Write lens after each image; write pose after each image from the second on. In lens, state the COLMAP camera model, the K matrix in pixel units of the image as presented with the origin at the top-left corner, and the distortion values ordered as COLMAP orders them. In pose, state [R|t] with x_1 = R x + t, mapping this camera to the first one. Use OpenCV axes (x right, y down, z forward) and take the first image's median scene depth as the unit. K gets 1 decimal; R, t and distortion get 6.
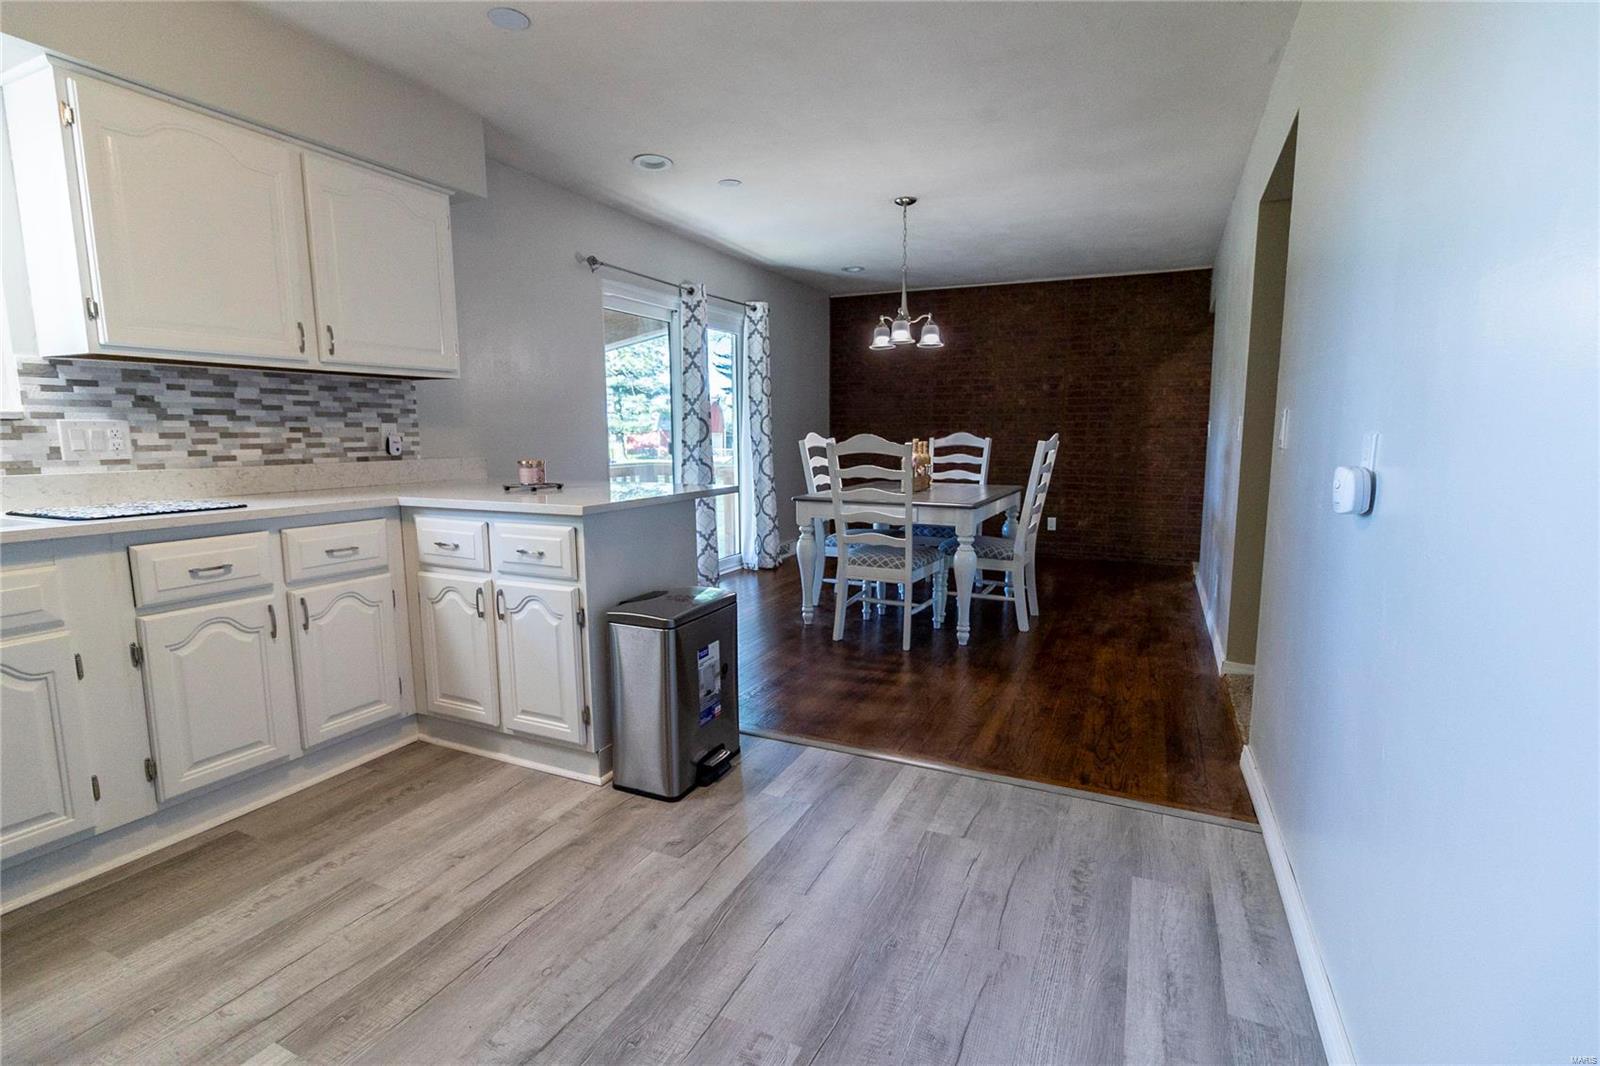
lens RADIAL K [[739.4, 0, 797.9], [0, 739.4, 524.8], [0, 0, 1]] dist [-0.002451, -0.000730]
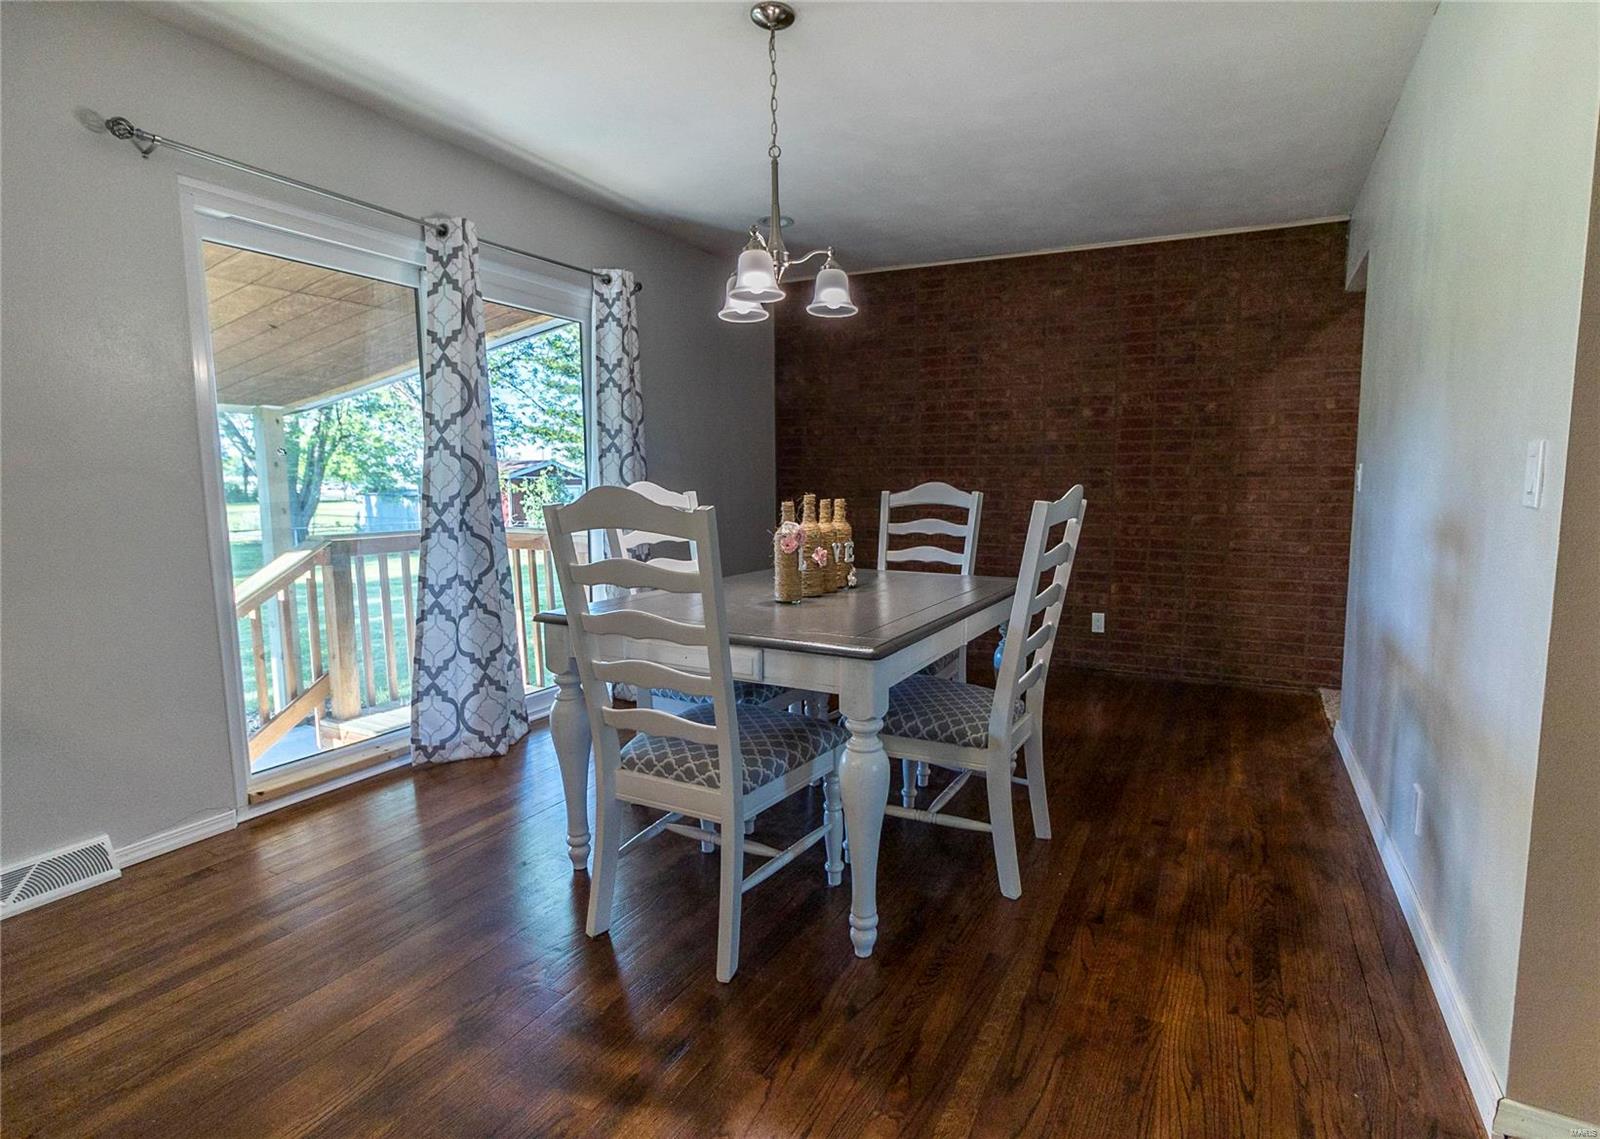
lens RADIAL K [[902.7, 0, 805.5], [0, 902.7, 573.0], [0, 0, 1]] dist [-0.003953, -0.001951]
pose [[0.999994, 0.003493, -0.000259, 0.168738], [-0.003498, 0.999729, -0.023022, -0.050676], [0.000178, 0.023022, 0.999735, 0.402996]]
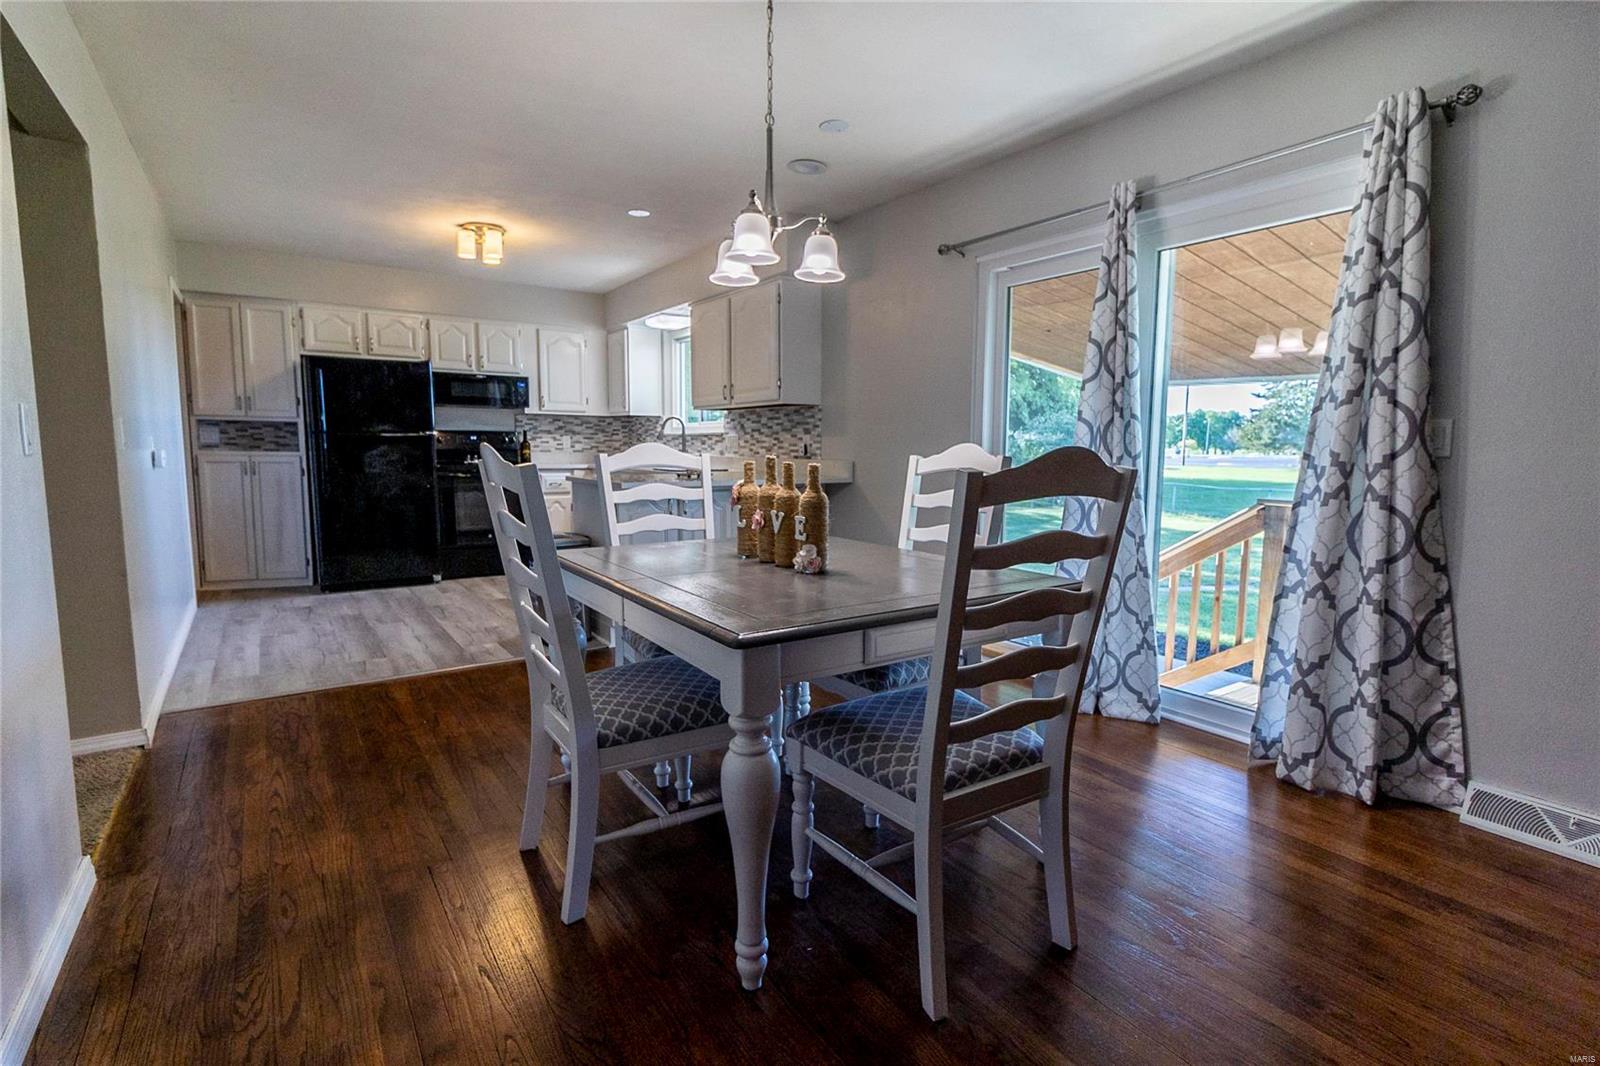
lens RADIAL K [[739.4, 0, 799.4], [0, 739.4, 522.0], [0, 0, 1]] dist [-0.002451, -0.000730]
pose [[-0.482142, 0.093063, -0.871136, 0.604392], [-0.114770, 0.979064, 0.168114, -0.162696], [0.868543, 0.181036, -0.461367, 1.300945]]
